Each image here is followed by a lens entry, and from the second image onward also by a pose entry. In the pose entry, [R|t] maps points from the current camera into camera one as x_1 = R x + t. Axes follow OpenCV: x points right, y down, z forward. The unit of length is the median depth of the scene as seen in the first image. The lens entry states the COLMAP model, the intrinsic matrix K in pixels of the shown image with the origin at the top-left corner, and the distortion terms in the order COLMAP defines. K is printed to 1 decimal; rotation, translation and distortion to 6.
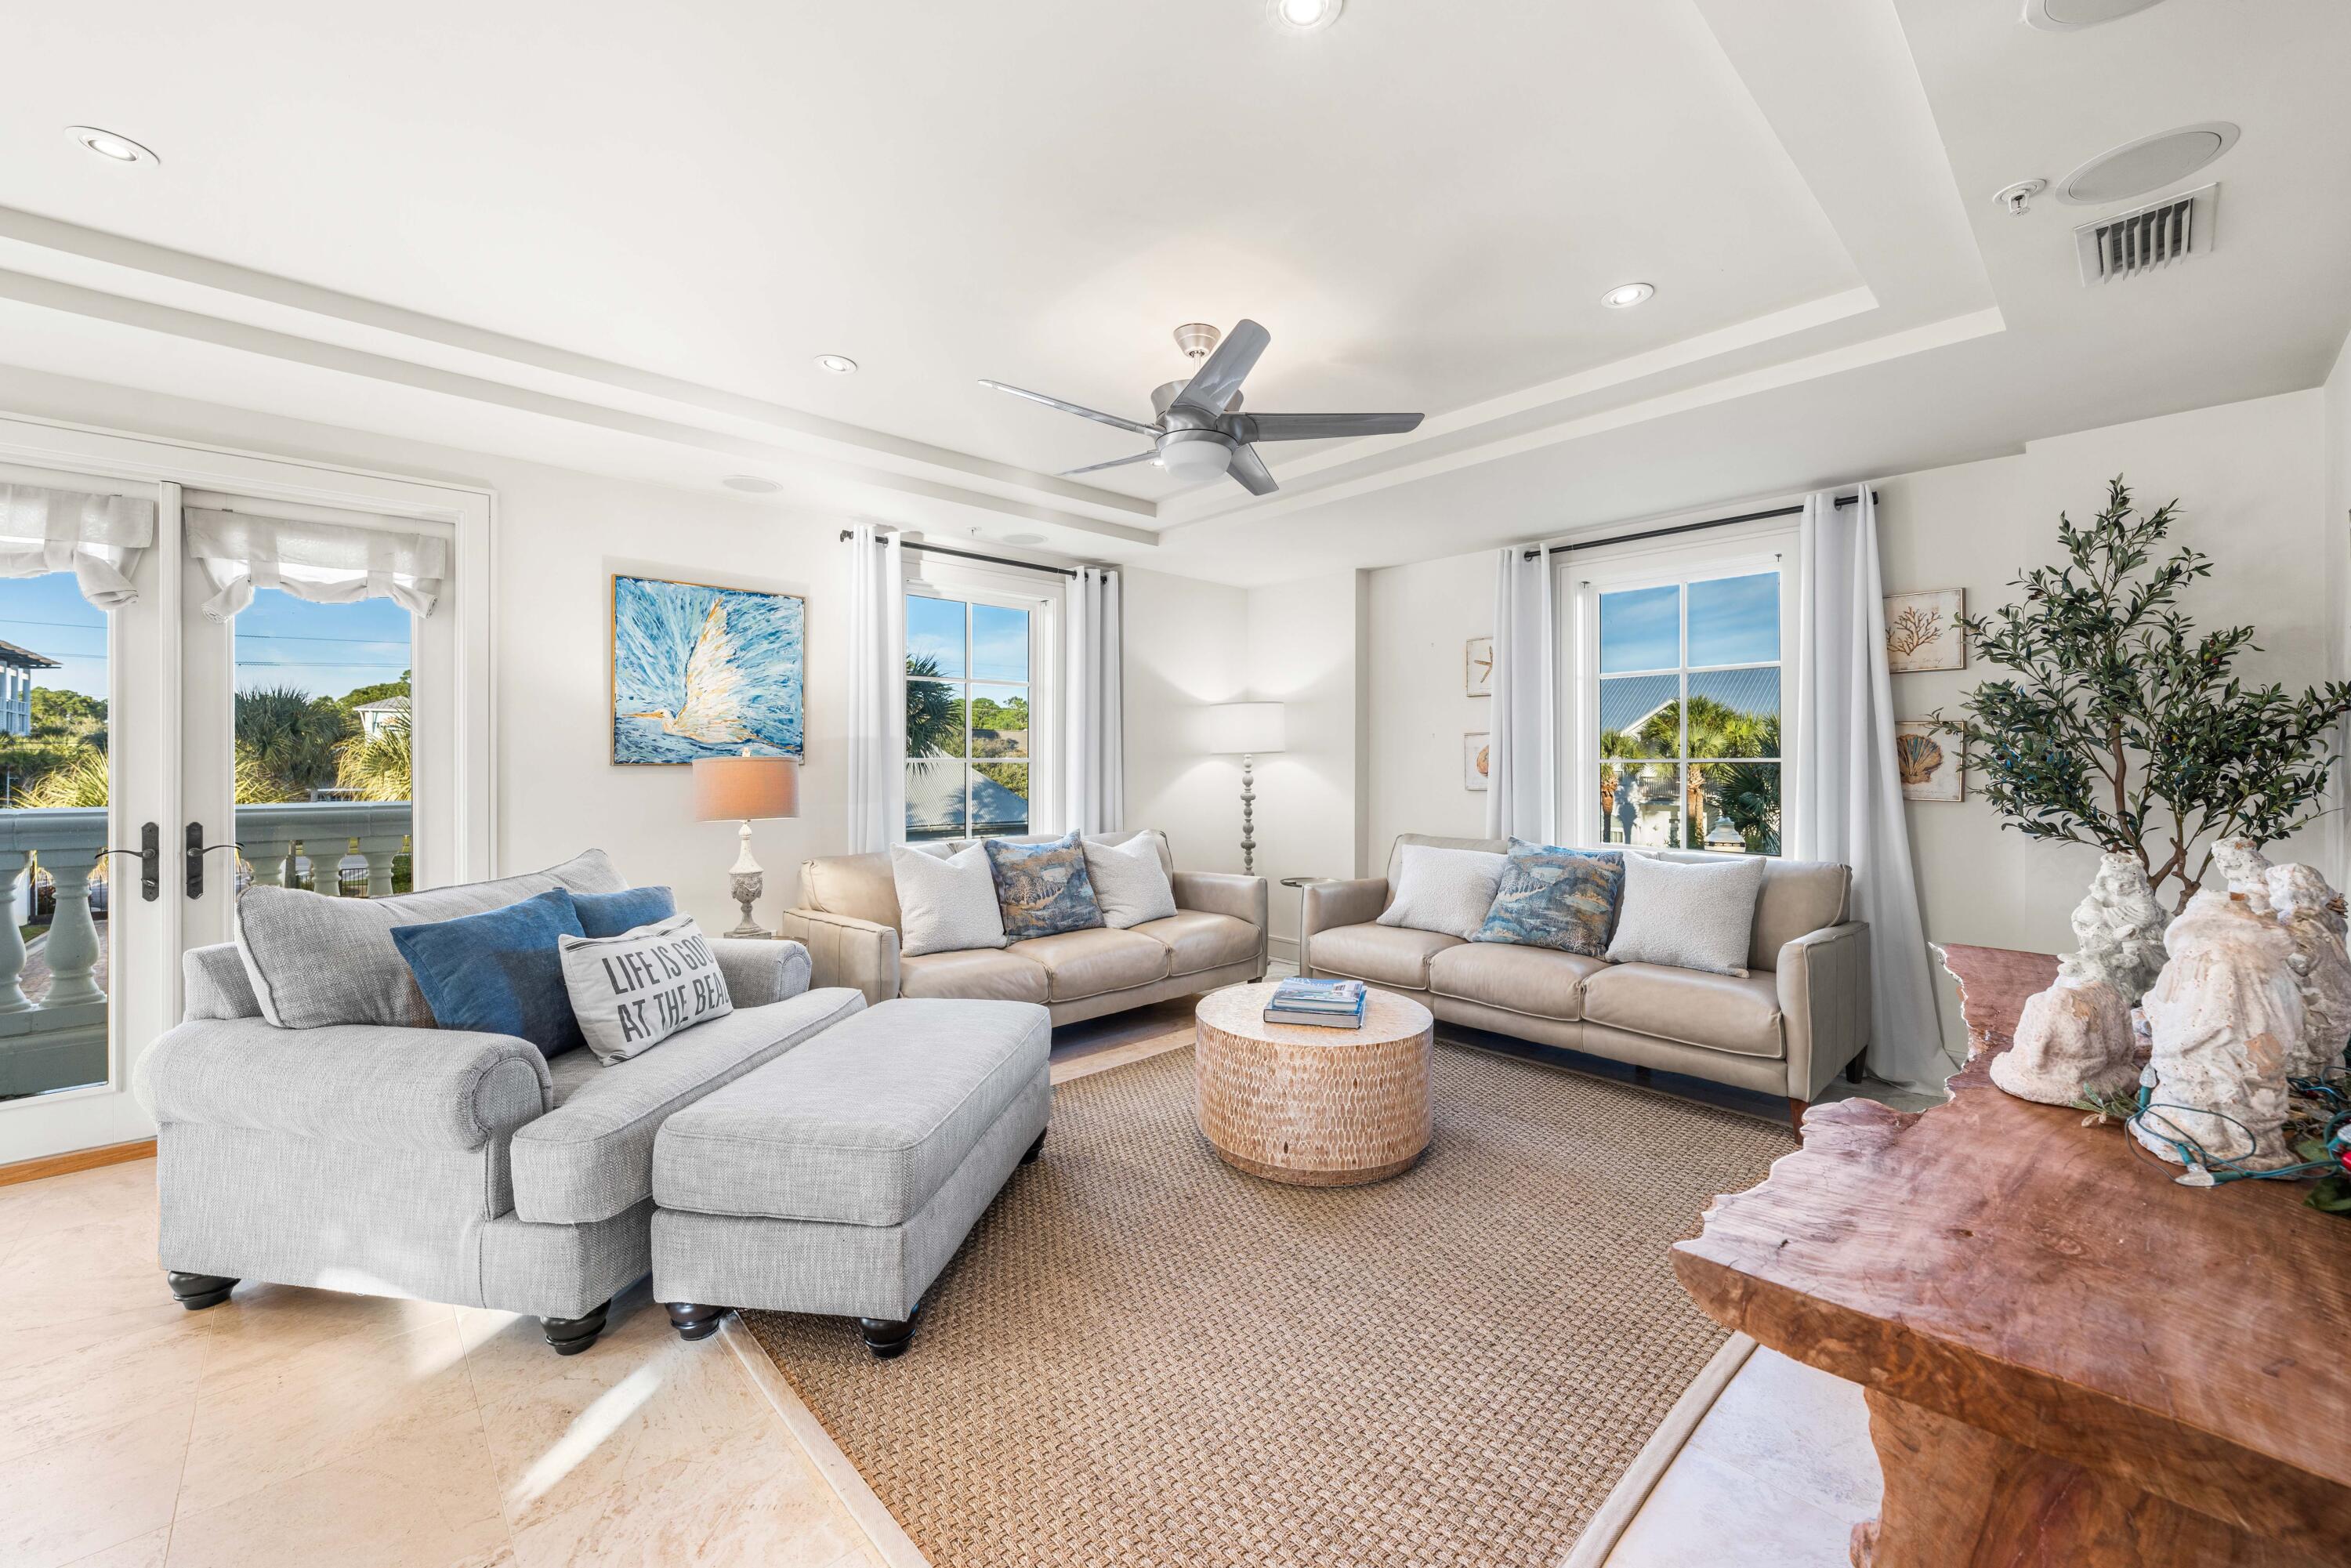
lens RADIAL K [[918.3, 0, 1166.3], [0, 918.3, 754.8], [0, 0, 1]] dist [-0.000030, 0.000456]
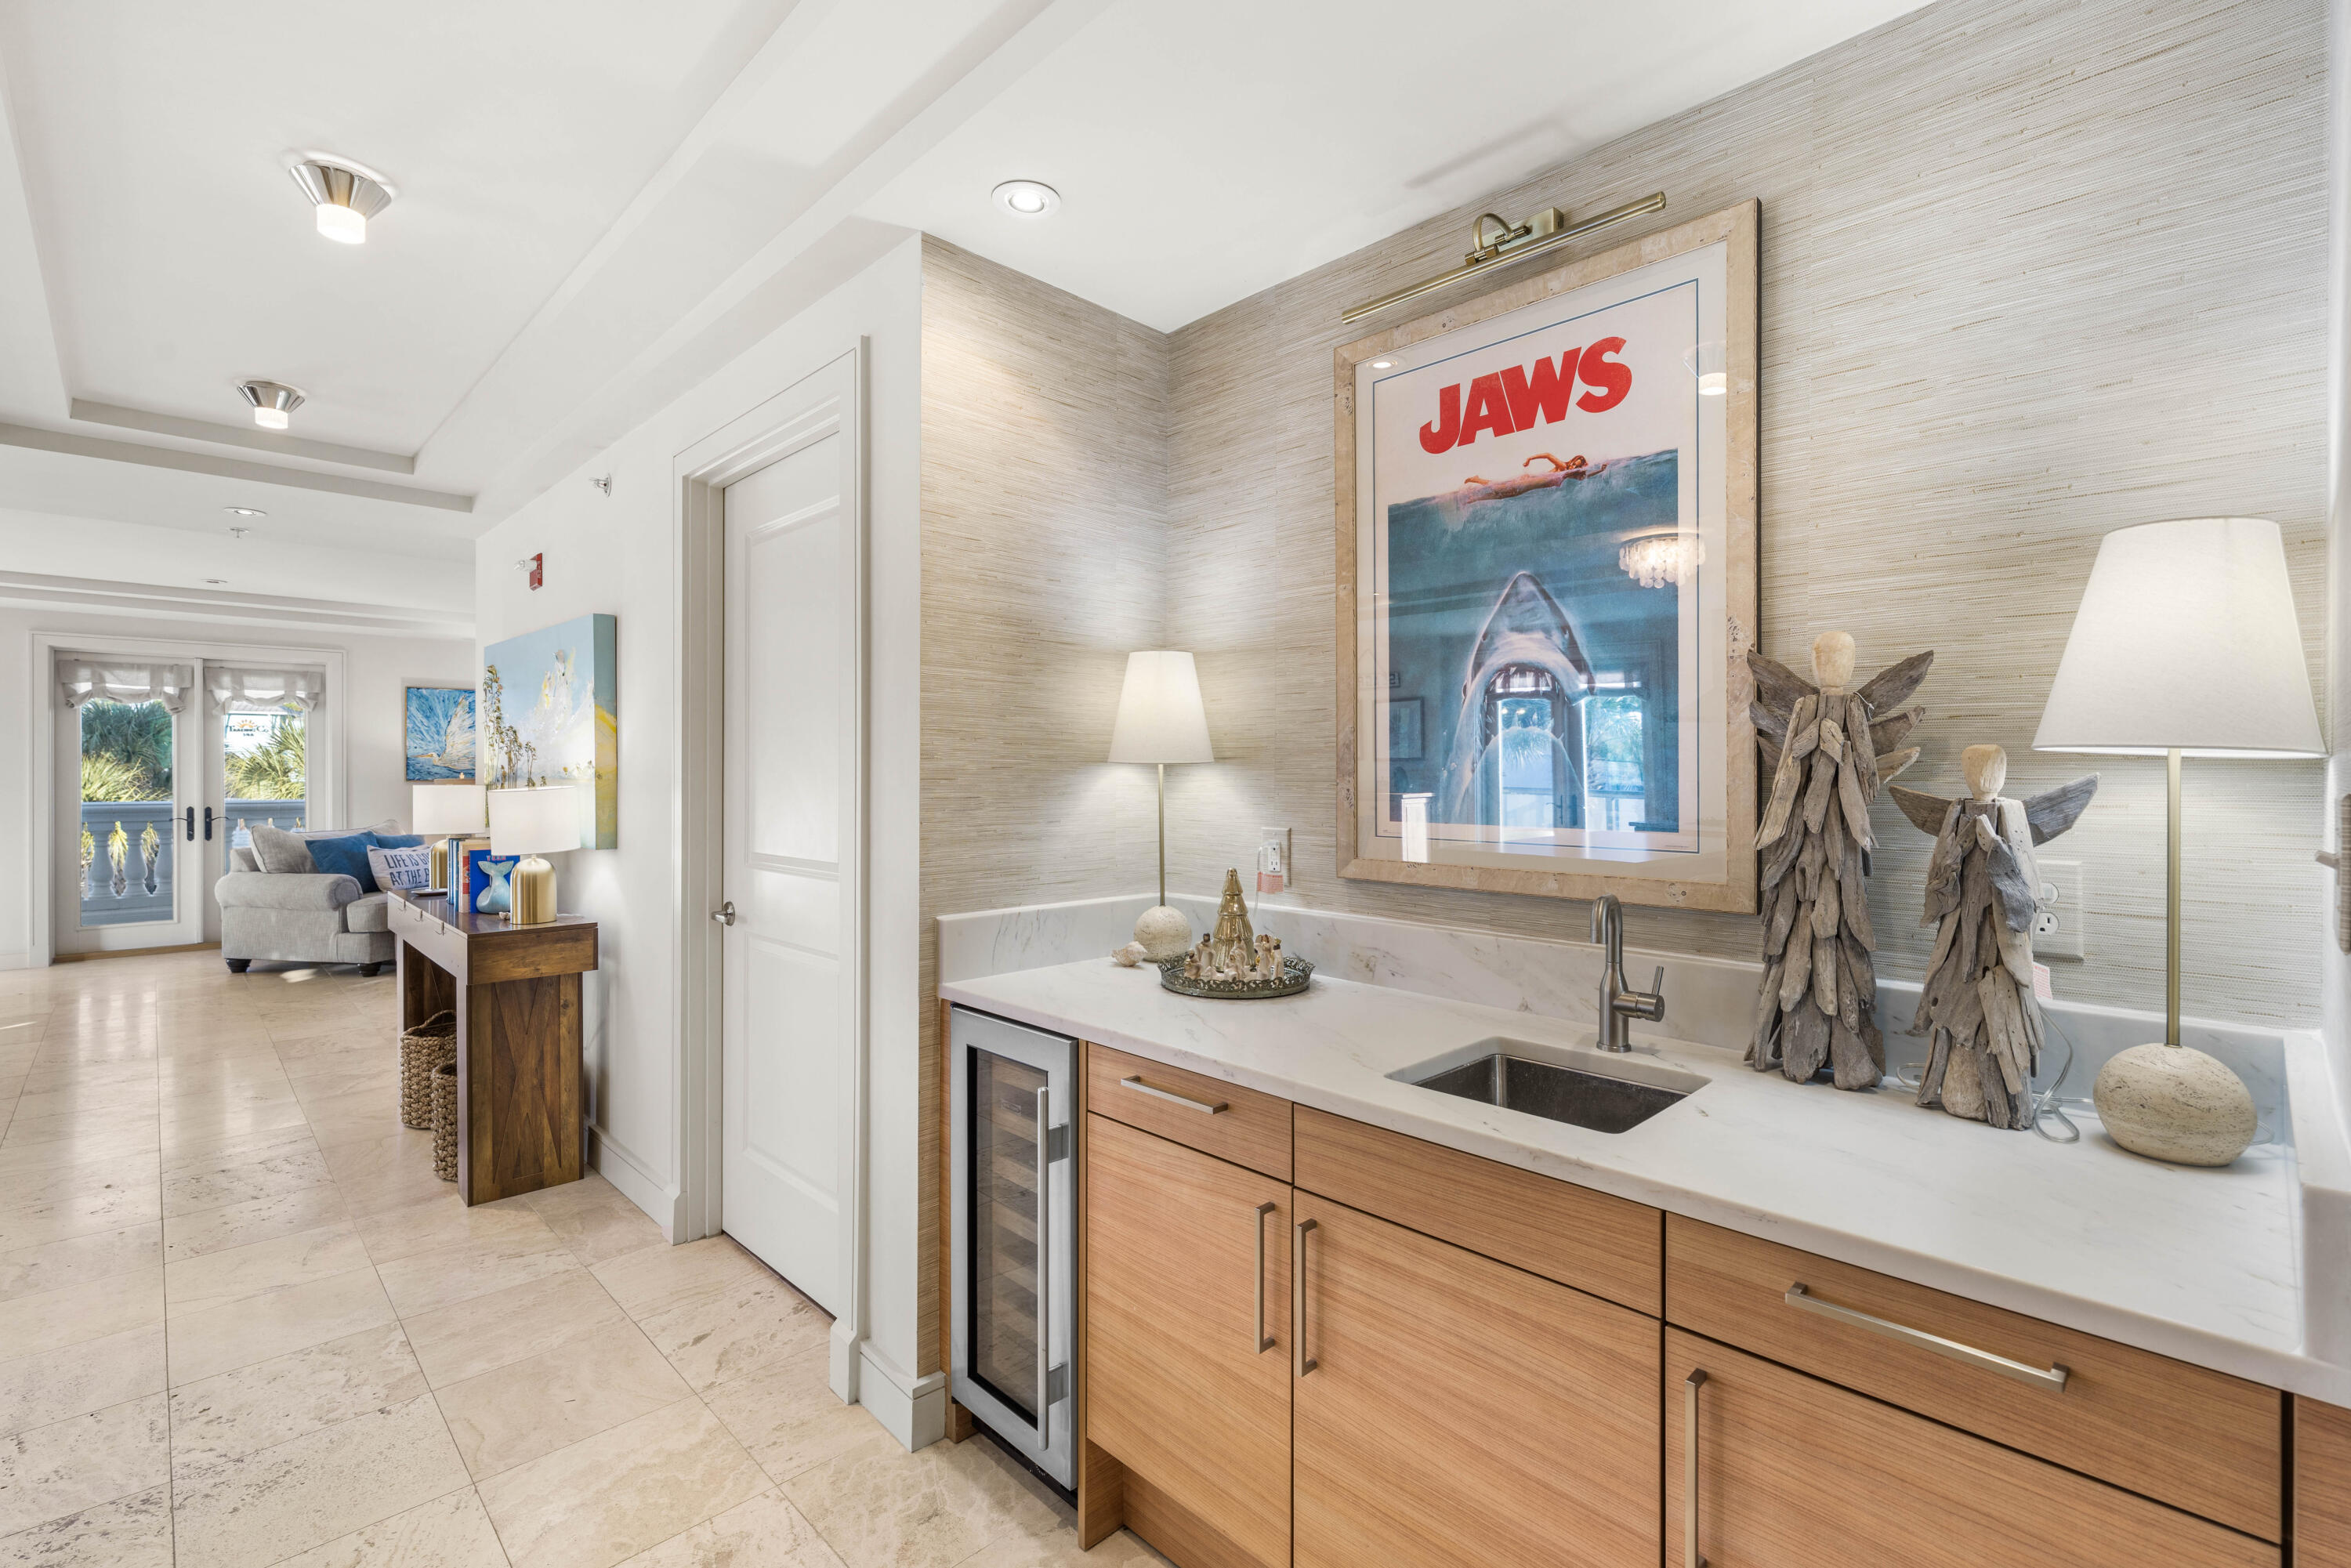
lens RADIAL K [[1043.7, 0, 1170.4], [0, 1043.7, 774.5], [0, 0, 1]] dist [0.004077, 0.000046]
pose [[0.999787, 0.001167, 0.020591, 1.271088], [-0.001413, 0.999928, 0.011924, -0.040366], [-0.020576, -0.011951, 0.999717, -1.646731]]
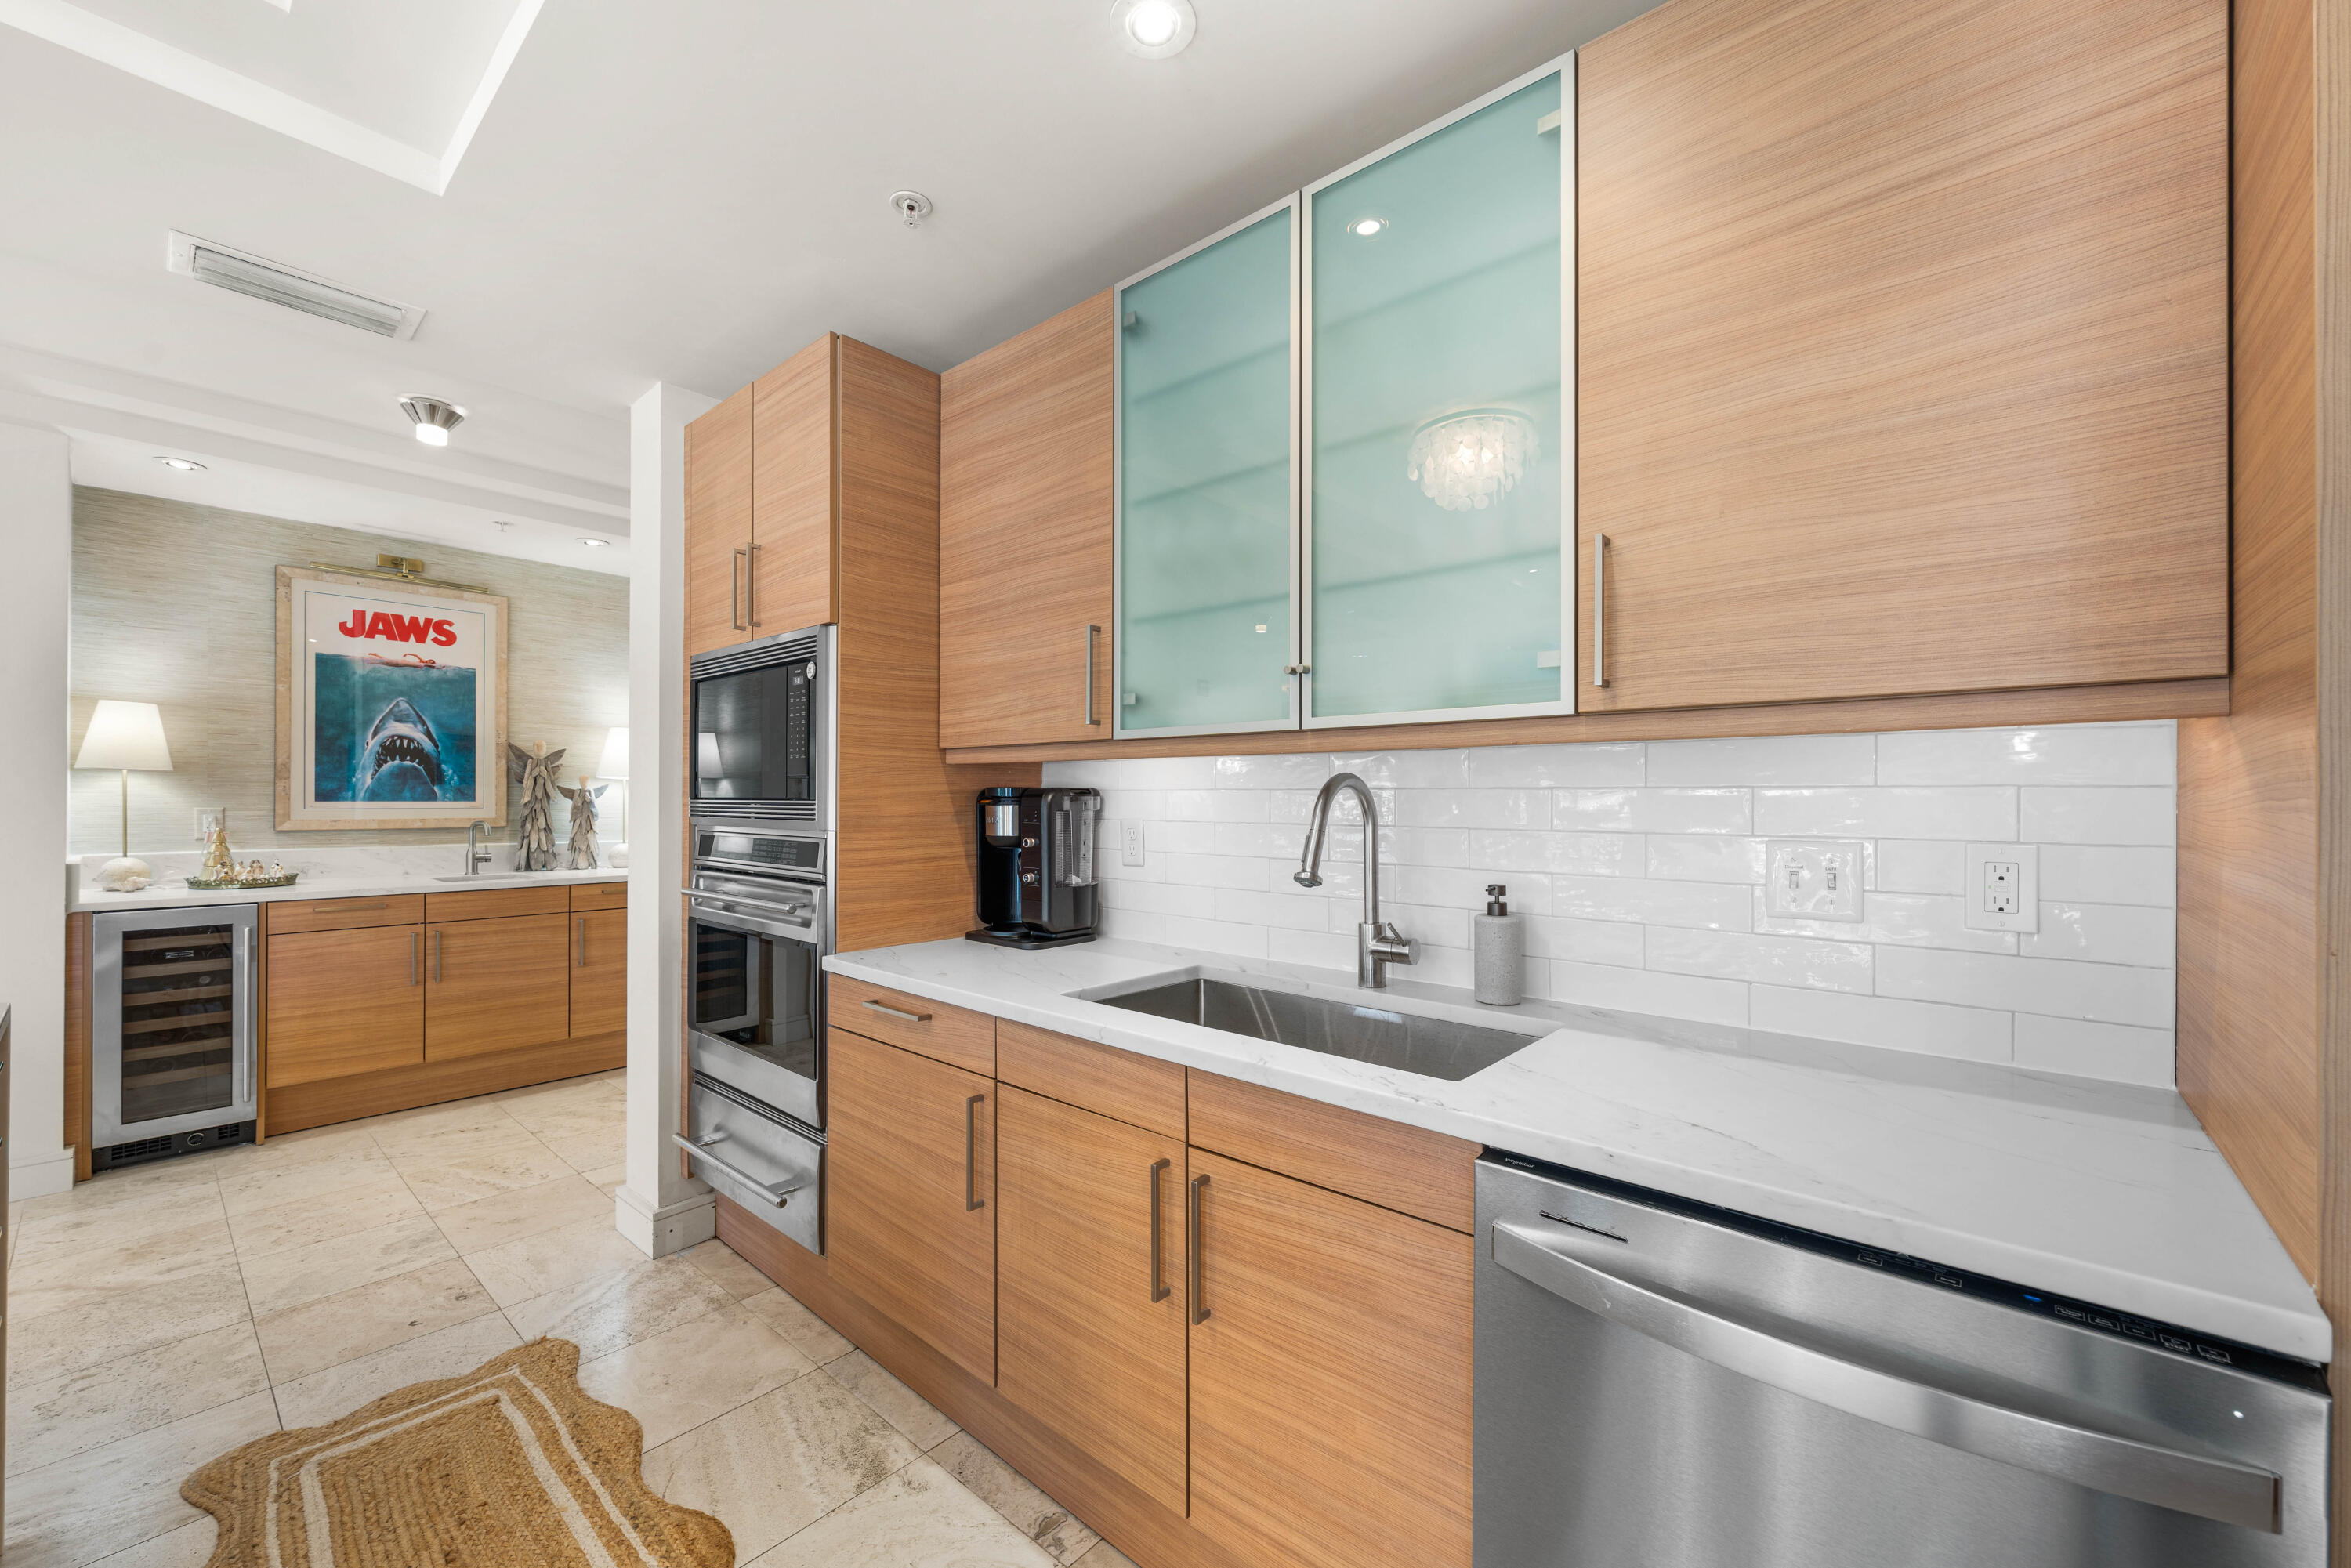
lens RADIAL K [[918.3, 0, 1178.1], [0, 918.3, 797.0], [0, 0, 1]] dist [-0.000030, 0.000456]
pose [[-0.102619, 0.001558, 0.994720, 0.003971], [-0.014282, 0.999893, -0.003039, -0.020921], [-0.994618, -0.014518, -0.102586, -2.035809]]
